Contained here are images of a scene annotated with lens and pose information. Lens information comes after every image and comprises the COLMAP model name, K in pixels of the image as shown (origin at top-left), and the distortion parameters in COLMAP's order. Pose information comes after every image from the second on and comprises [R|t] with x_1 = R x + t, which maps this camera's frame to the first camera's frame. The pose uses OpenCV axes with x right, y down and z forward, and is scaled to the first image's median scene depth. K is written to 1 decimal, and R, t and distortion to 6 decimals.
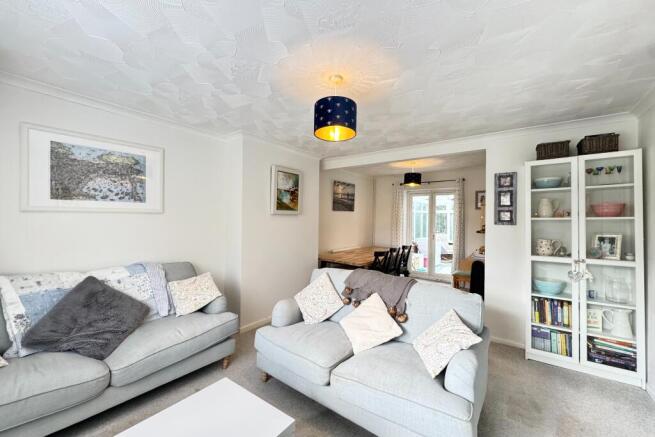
lens RADIAL K [[266.0, 0, 327.5], [0, 266.0, 218.5], [0, 0, 1]] dist [-0.000451, -0.000049]
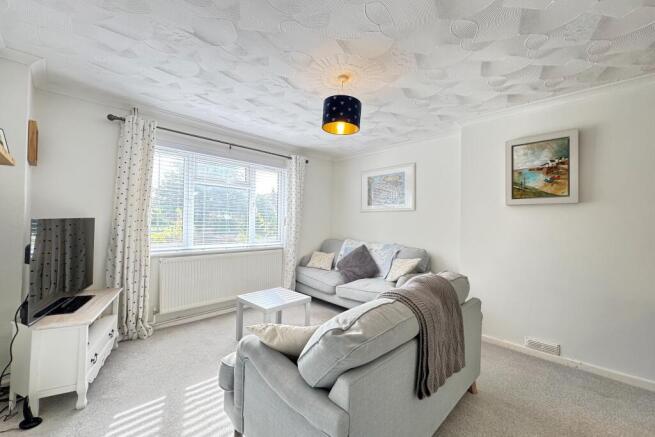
lens RADIAL K [[266.0, 0, 327.5], [0, 266.0, 218.5], [0, 0, 1]] dist [-0.000451, -0.000049]
pose [[-0.130235, -0.005779, -0.991466, 0.614947], [0.014232, 0.999869, -0.007697, 0.020501], [0.991381, -0.015113, -0.130135, 0.581476]]
